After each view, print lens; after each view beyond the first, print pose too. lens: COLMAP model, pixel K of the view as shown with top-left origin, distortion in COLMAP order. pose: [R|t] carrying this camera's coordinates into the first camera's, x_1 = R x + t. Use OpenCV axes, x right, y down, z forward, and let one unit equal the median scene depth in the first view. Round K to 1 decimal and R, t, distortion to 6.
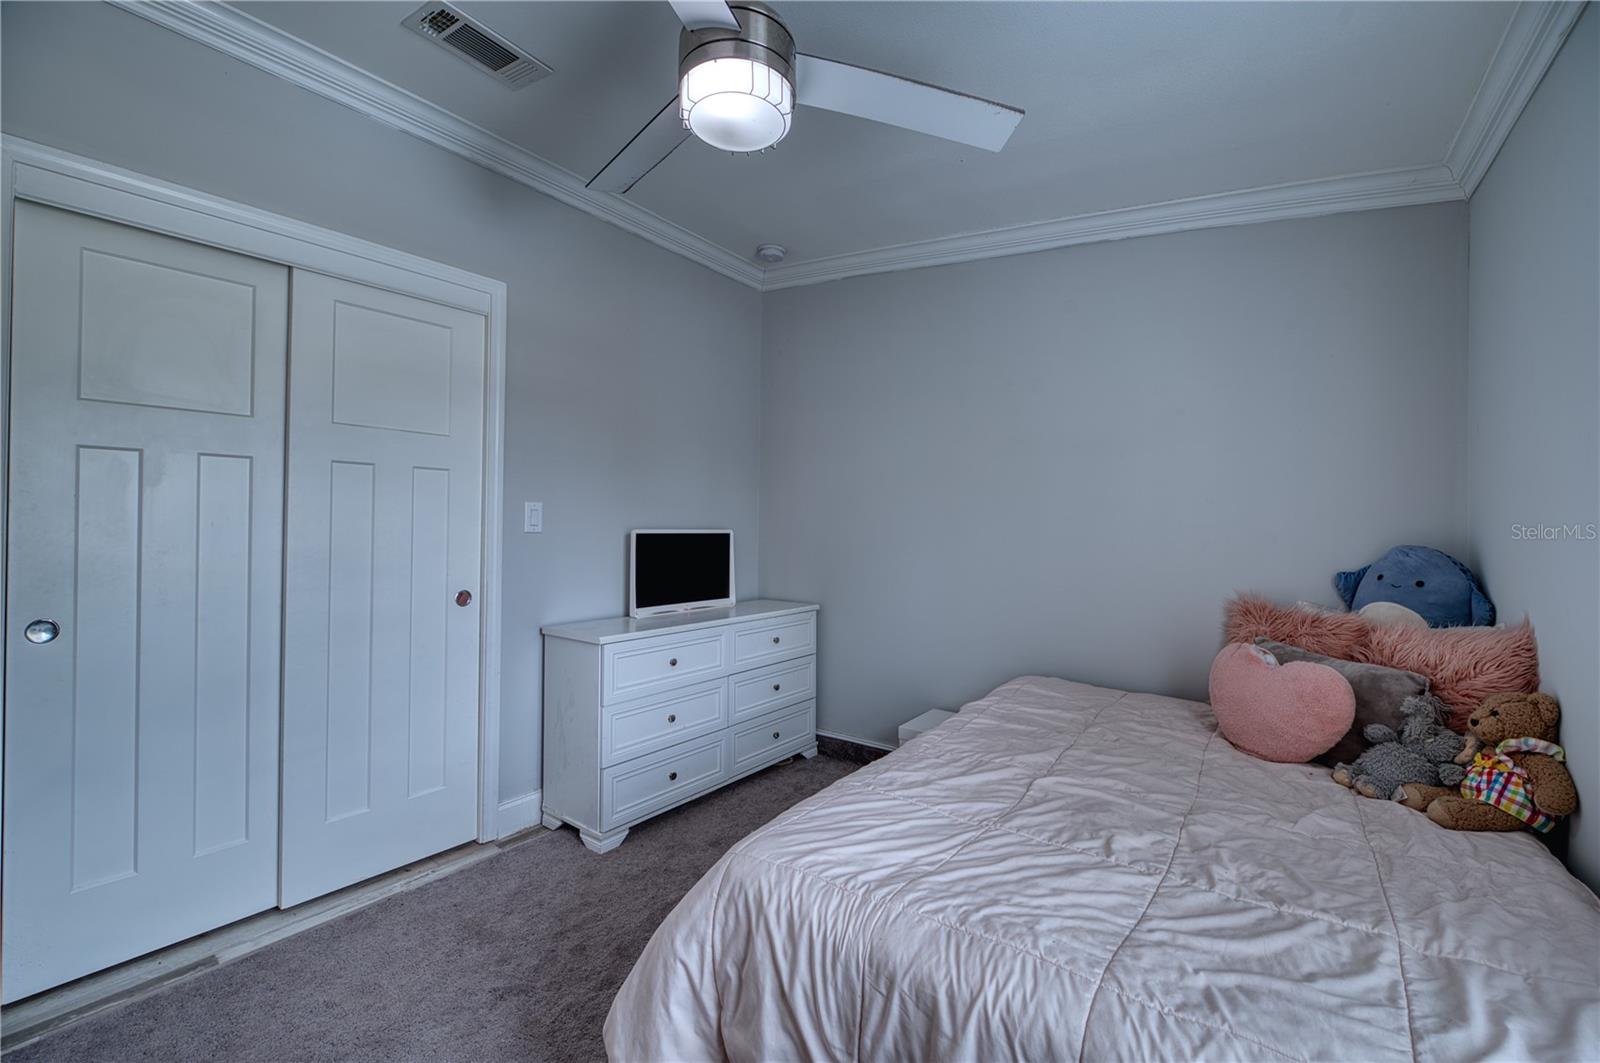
lens RADIAL K [[645.5, 0, 806.0], [0, 645.5, 522.4], [0, 0, 1]] dist [-0.016939, -0.000082]
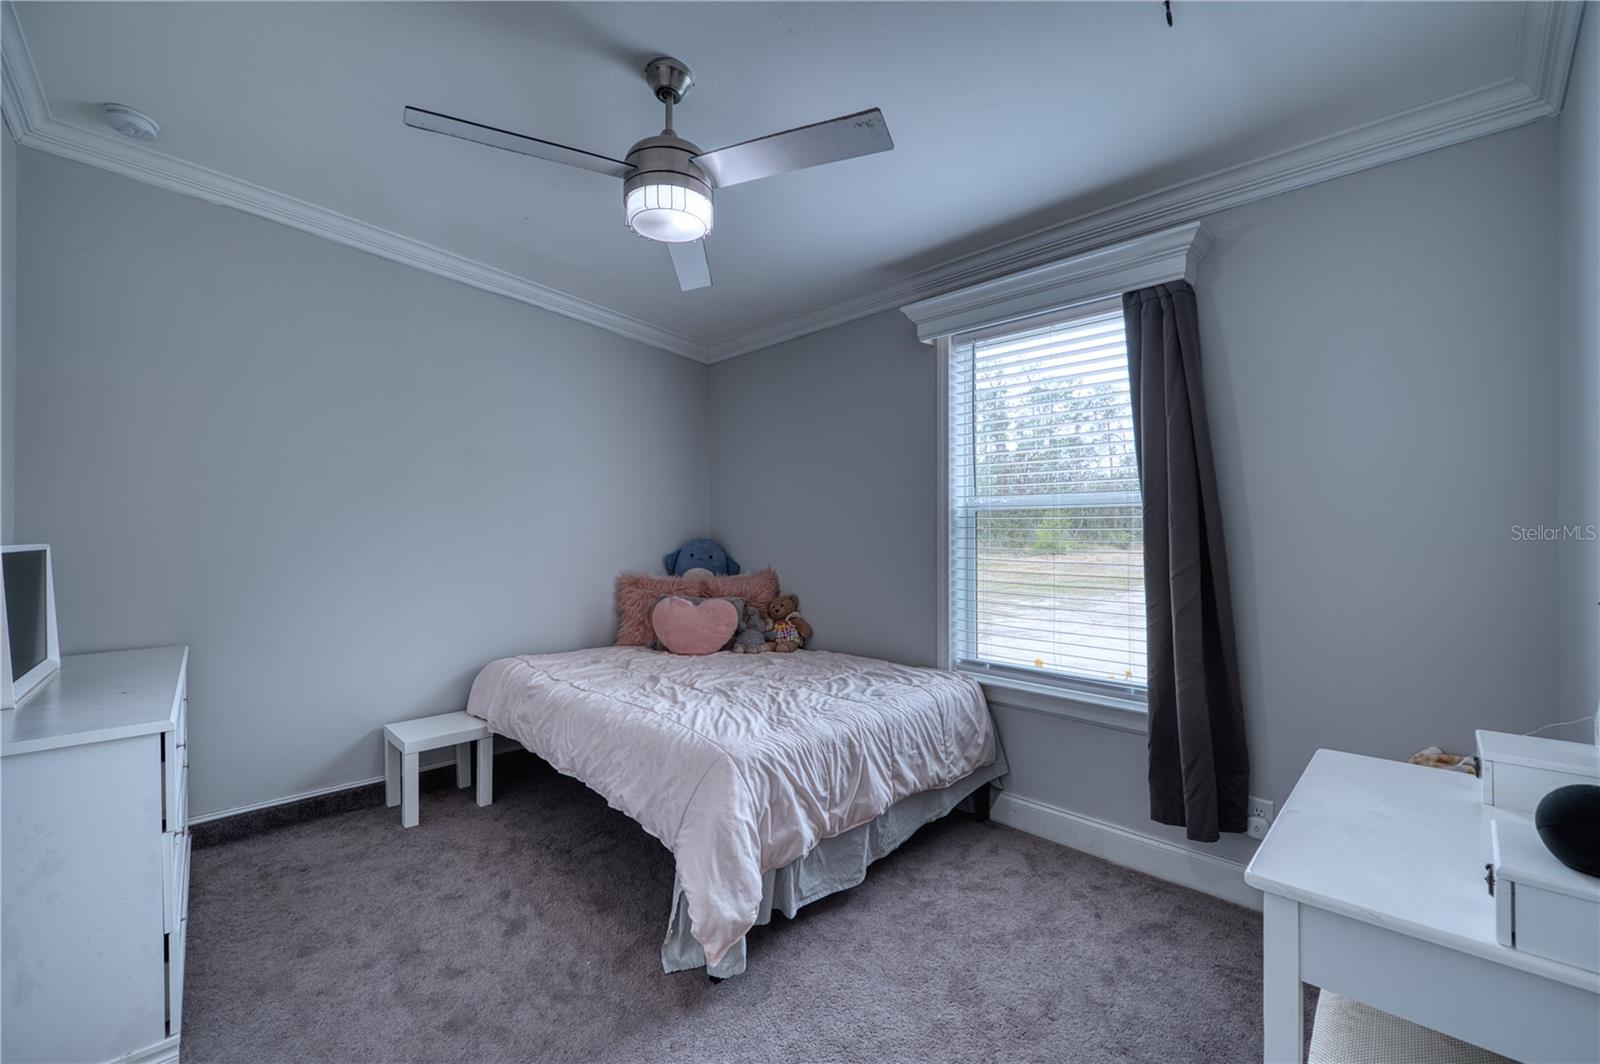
lens RADIAL K [[645.5, 0, 808.5], [0, 645.5, 527.0], [0, 0, 1]] dist [-0.016939, -0.000082]
pose [[0.168908, -0.005232, 0.985618, -0.975087], [0.005022, 0.999978, 0.004447, -0.005833], [-0.985619, 0.004199, 0.168931, 0.355437]]
